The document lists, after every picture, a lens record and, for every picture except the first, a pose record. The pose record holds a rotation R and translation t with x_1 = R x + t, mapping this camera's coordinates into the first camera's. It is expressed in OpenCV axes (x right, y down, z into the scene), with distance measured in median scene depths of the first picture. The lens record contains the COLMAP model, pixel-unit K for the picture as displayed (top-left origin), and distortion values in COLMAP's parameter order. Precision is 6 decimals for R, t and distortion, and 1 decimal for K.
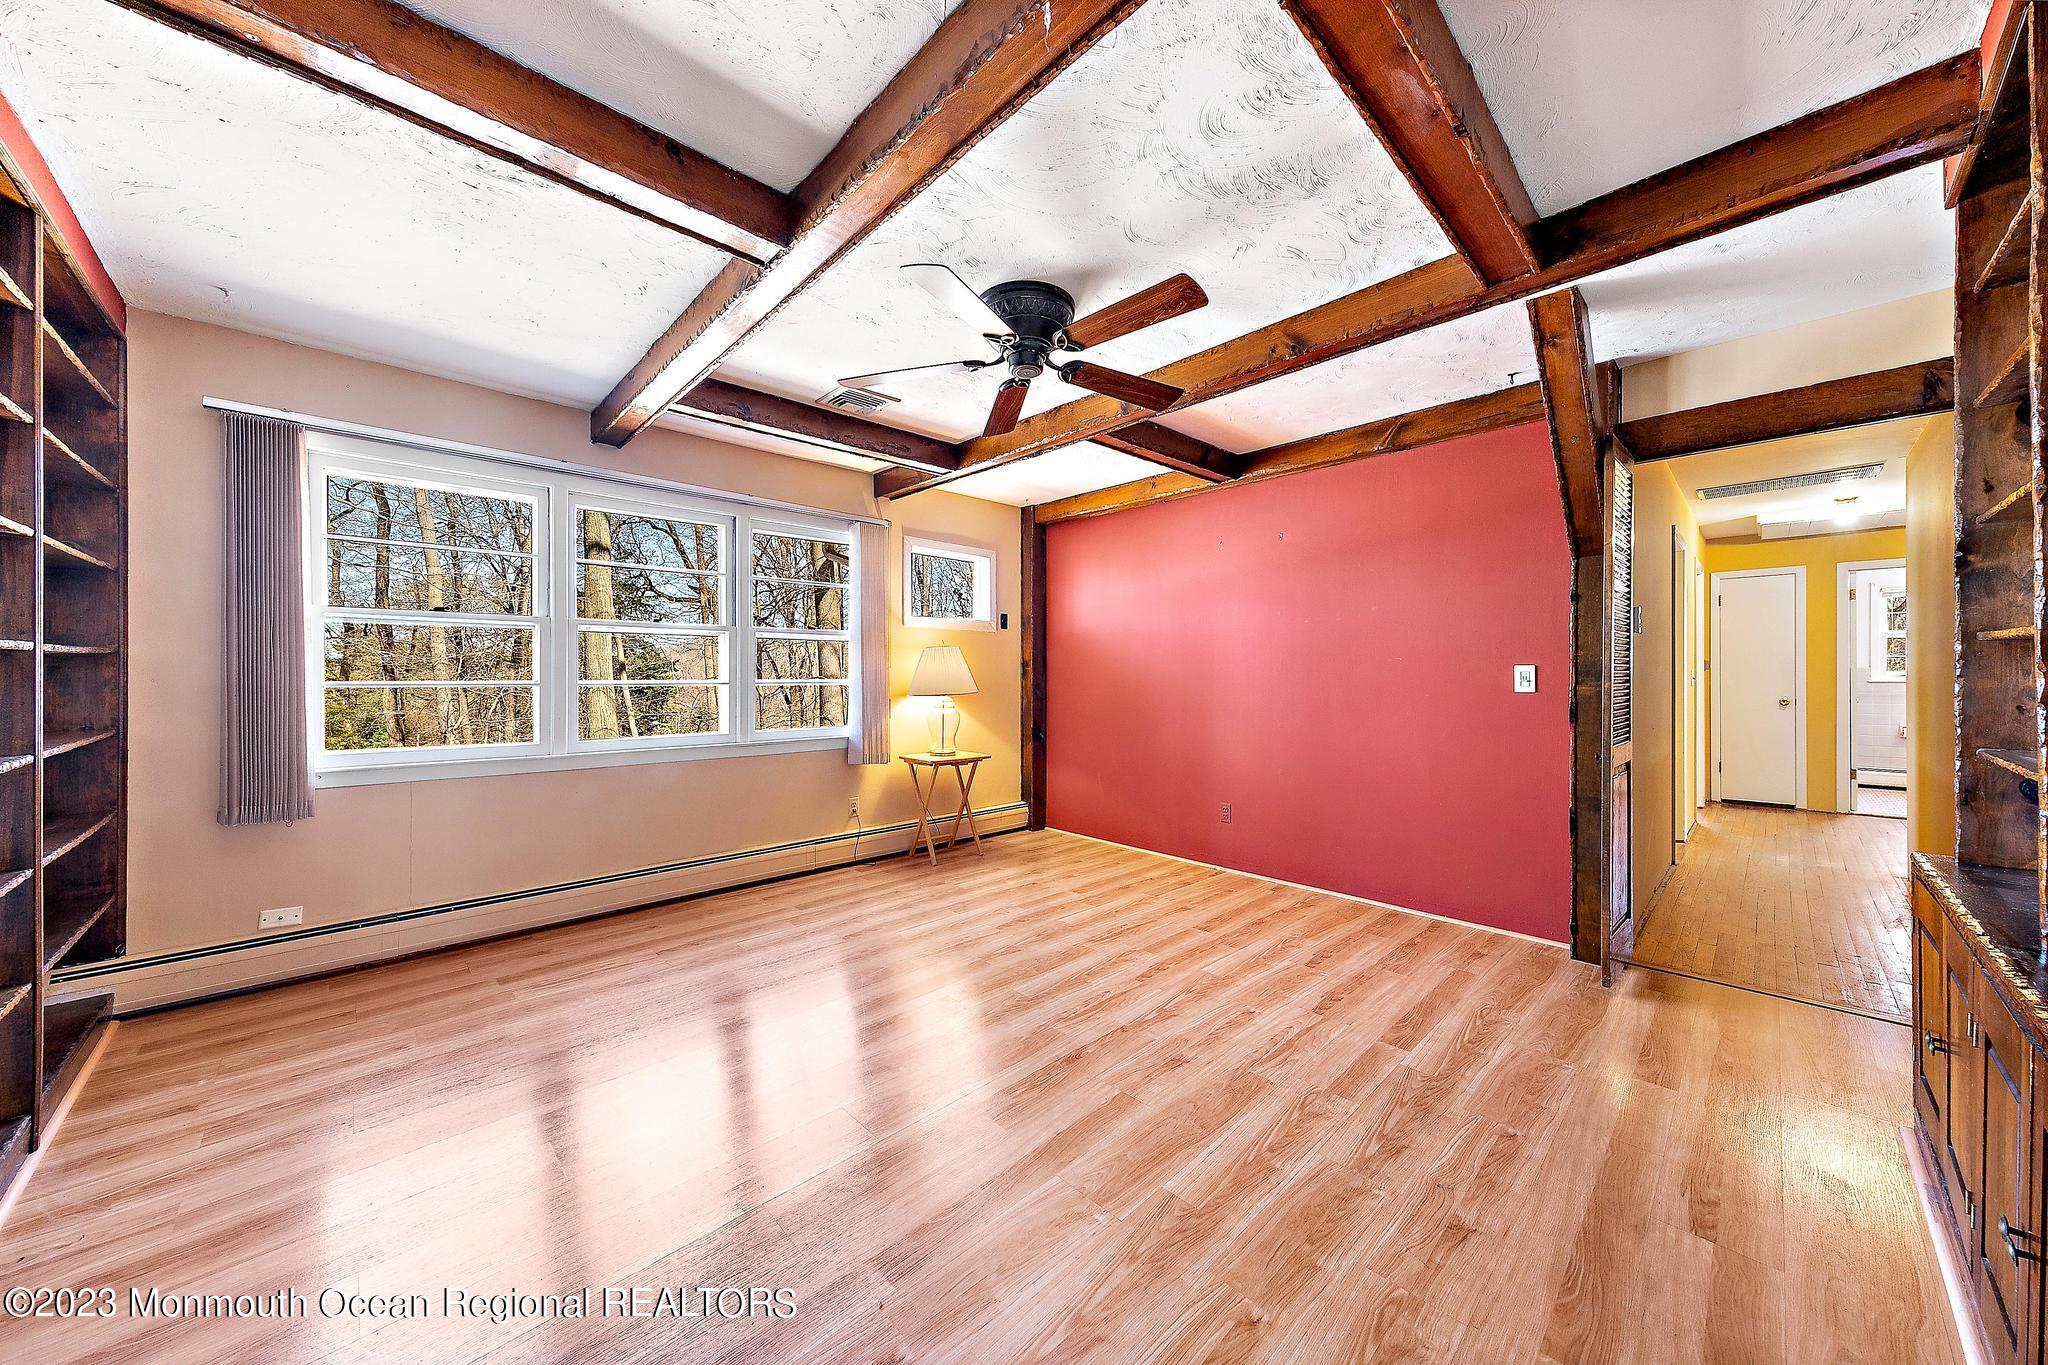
lens RADIAL K [[706.1, 0, 1021.6], [0, 706.1, 675.2], [0, 0, 1]] dist [0.008263, 0.000073]
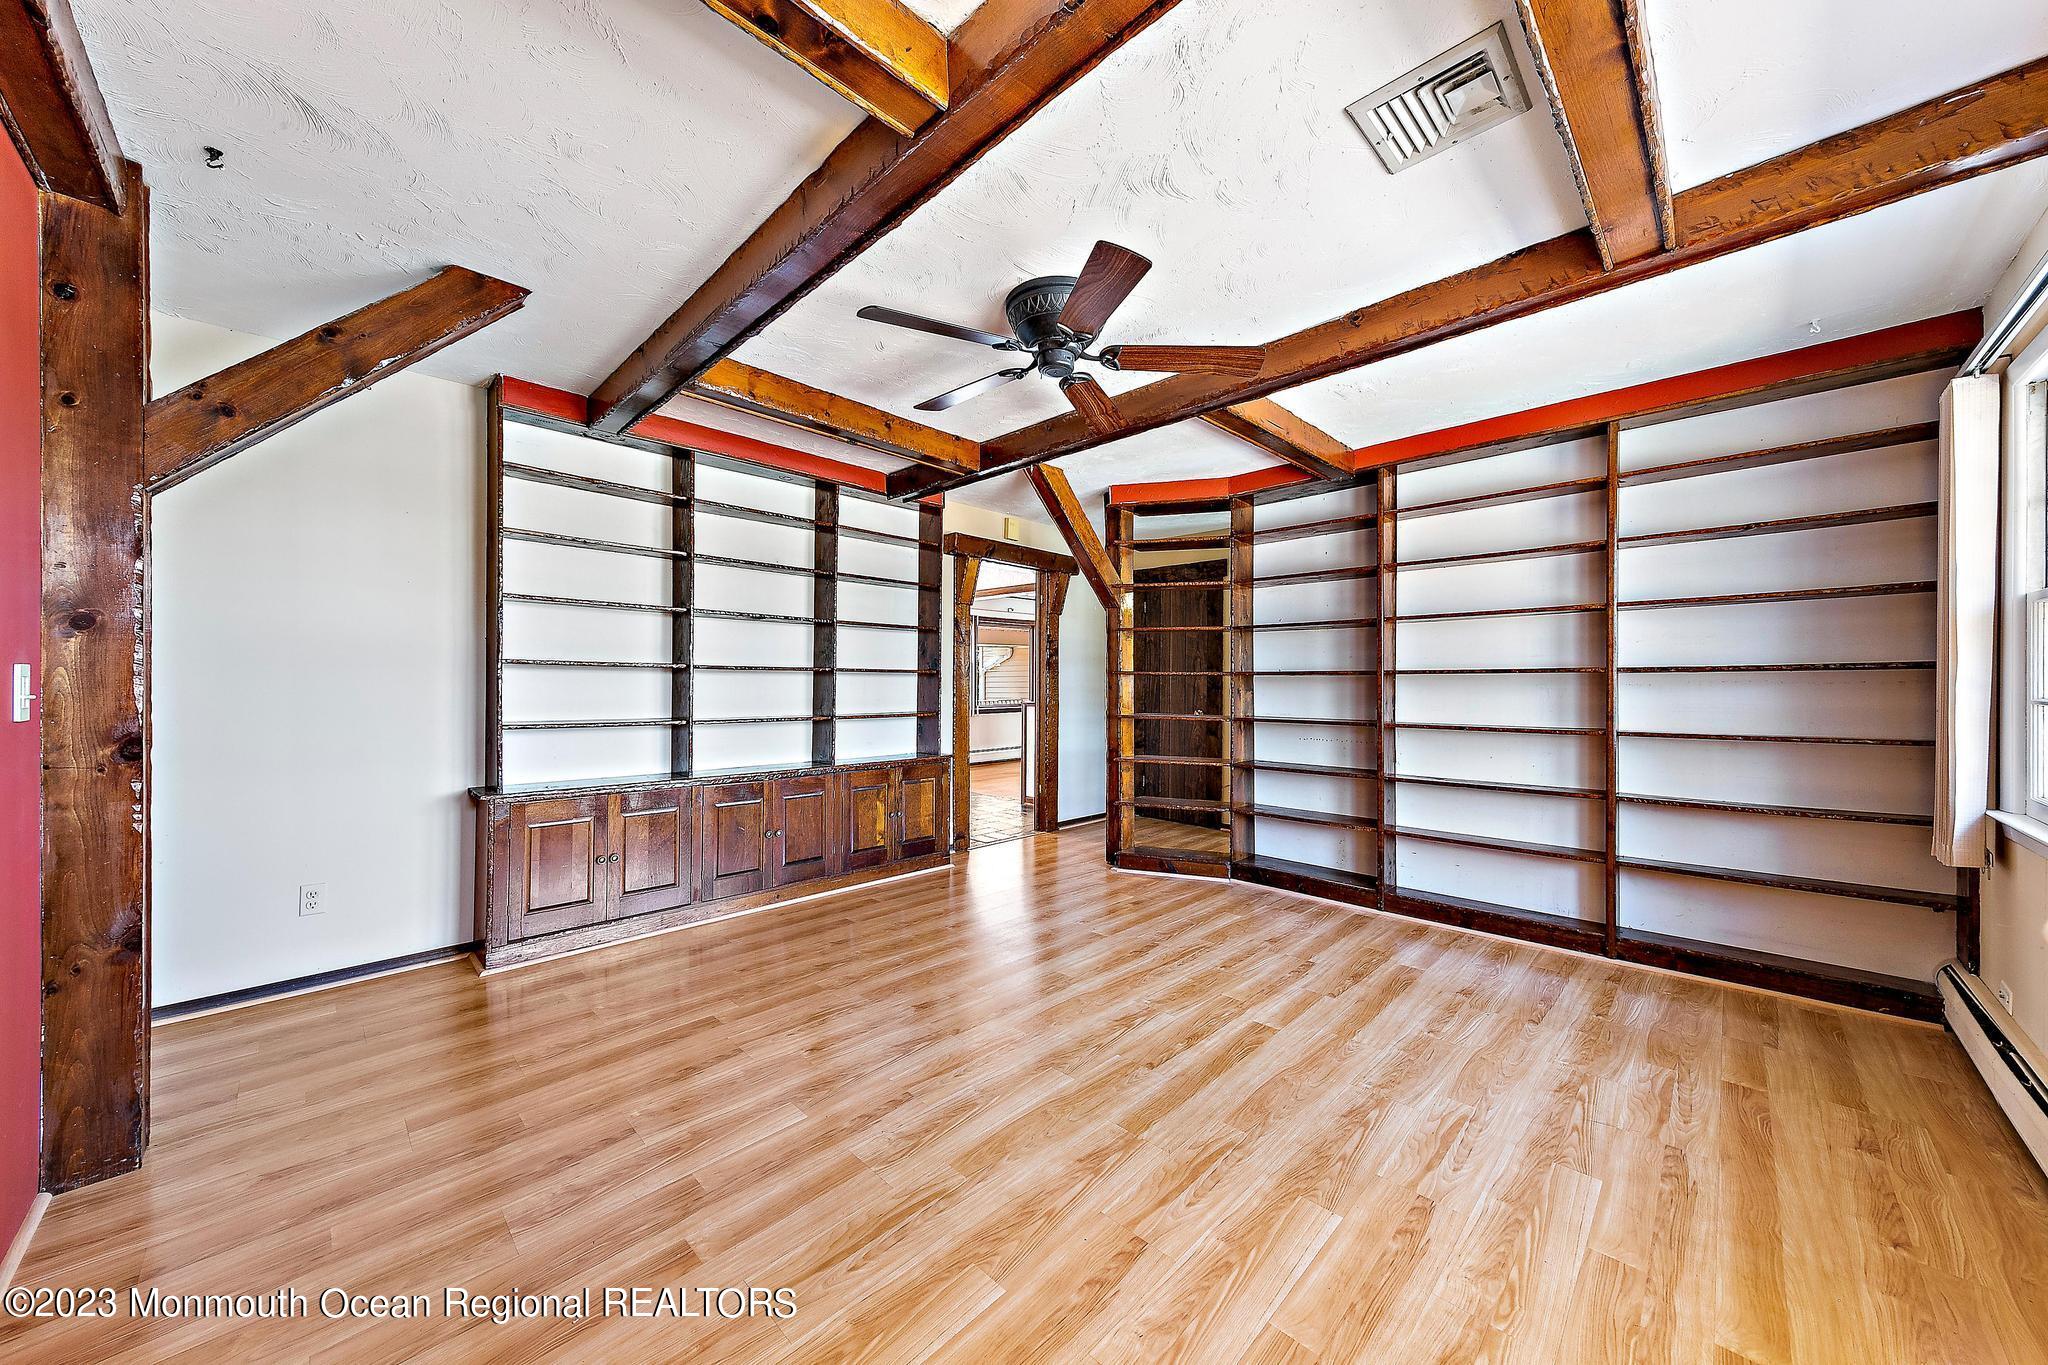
lens RADIAL K [[717.7, 0, 1024.3], [0, 717.7, 684.0], [0, 0, 1]] dist [-0.001826, -0.000198]
pose [[-0.999478, -0.004414, -0.032015, 0.057555], [-0.004586, 0.999975, 0.005311, -0.004228], [0.031990, 0.005455, -0.999473, 1.416628]]
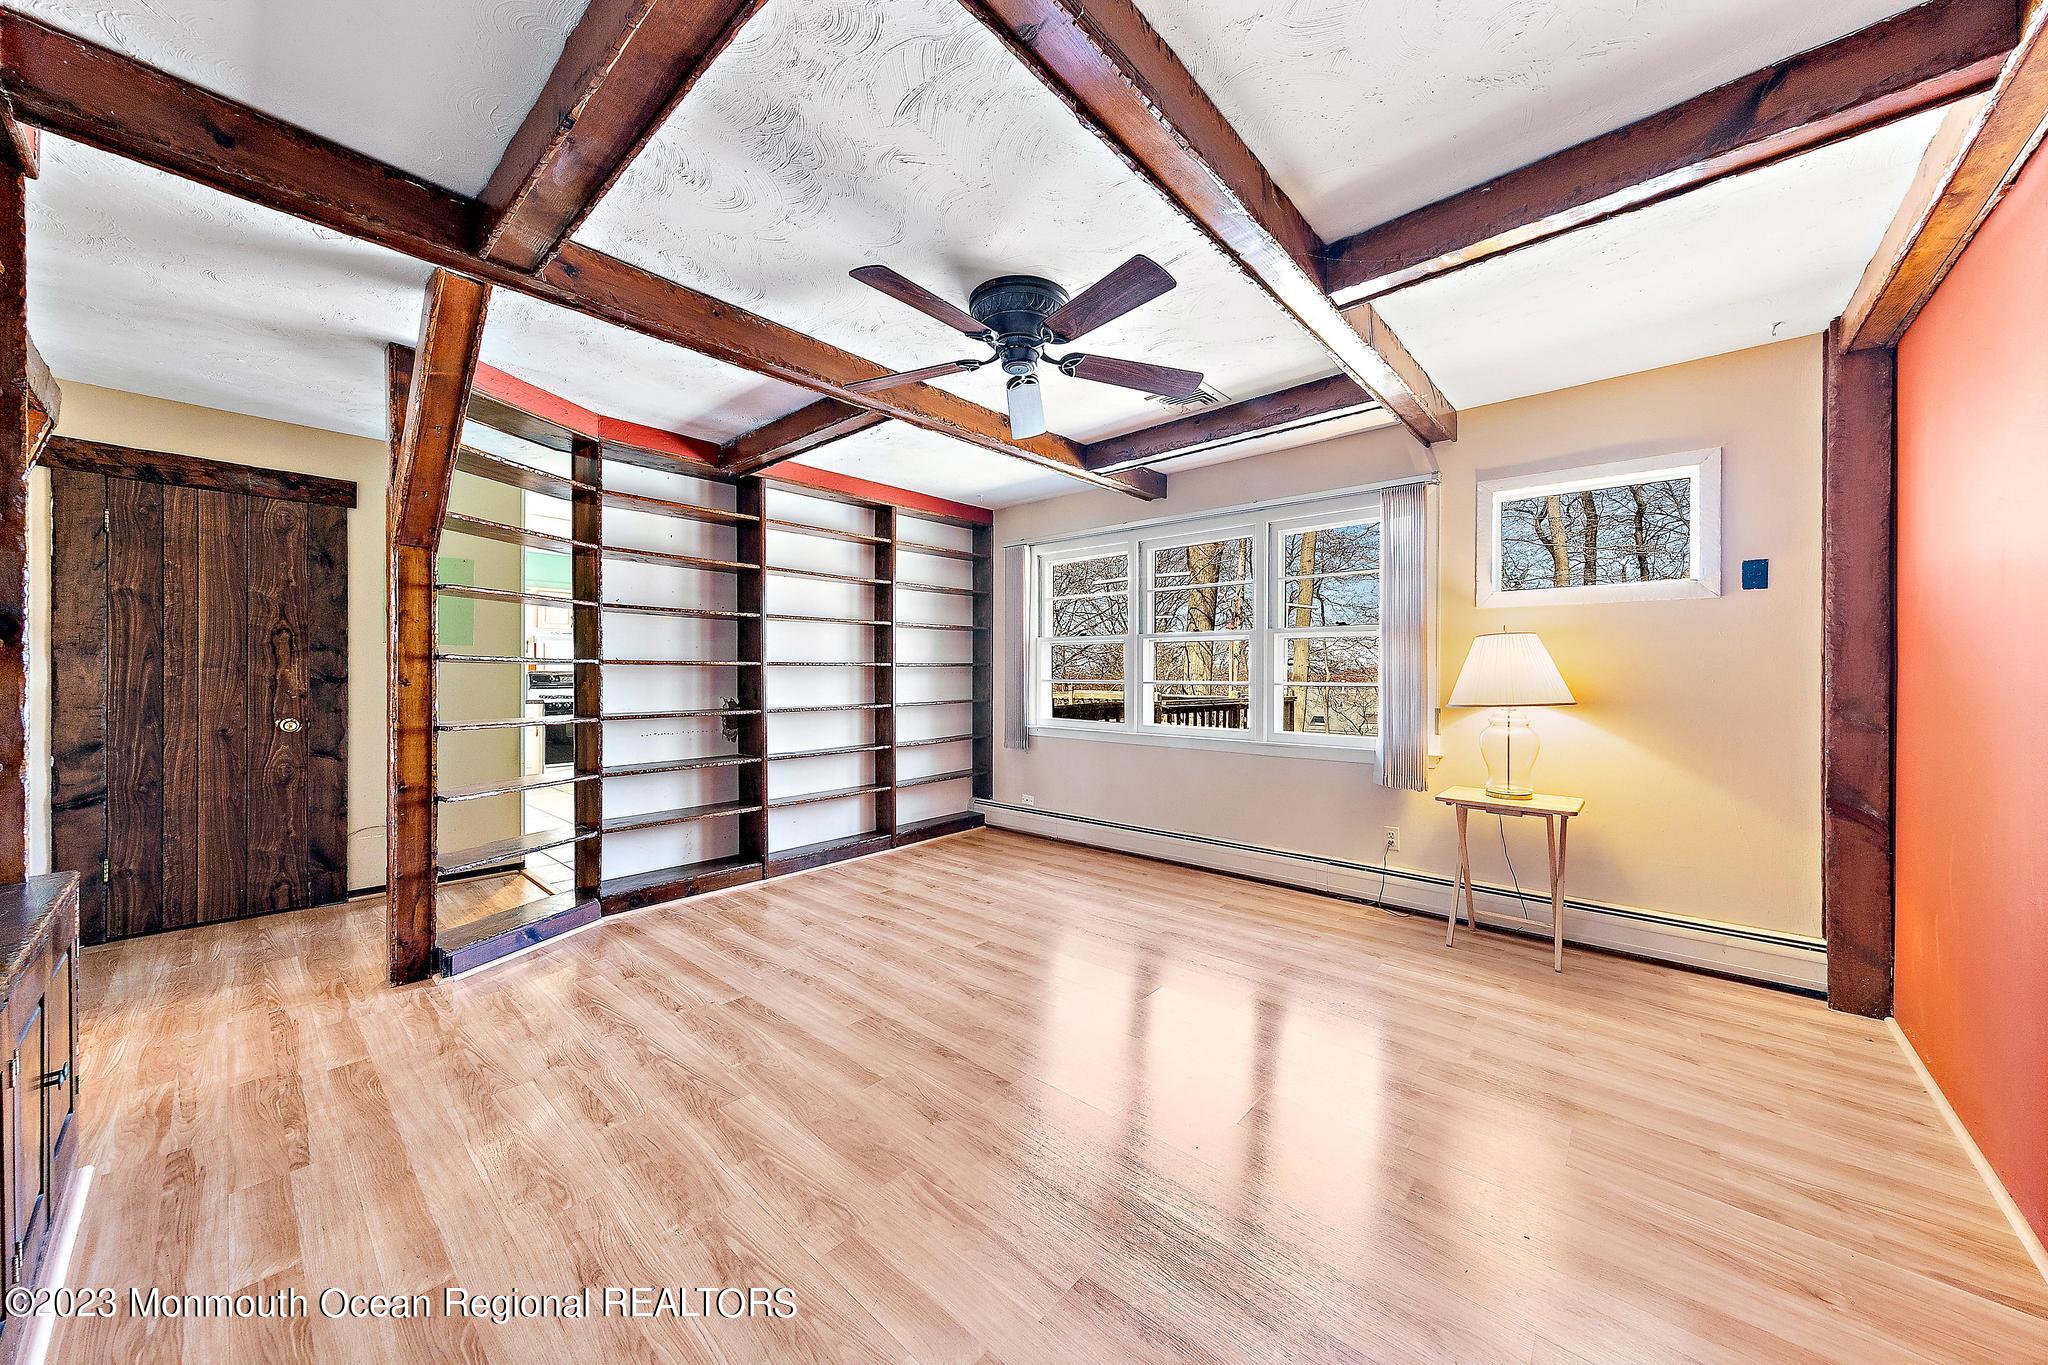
lens RADIAL K [[706.1, 0, 1021.2], [0, 706.1, 675.2], [0, 0, 1]] dist [0.008263, 0.000073]
pose [[0.084775, 0.002028, -0.996398, 0.708693], [-0.002788, 0.999994, 0.001798, -0.002519], [0.996396, 0.002625, 0.084780, 0.661377]]
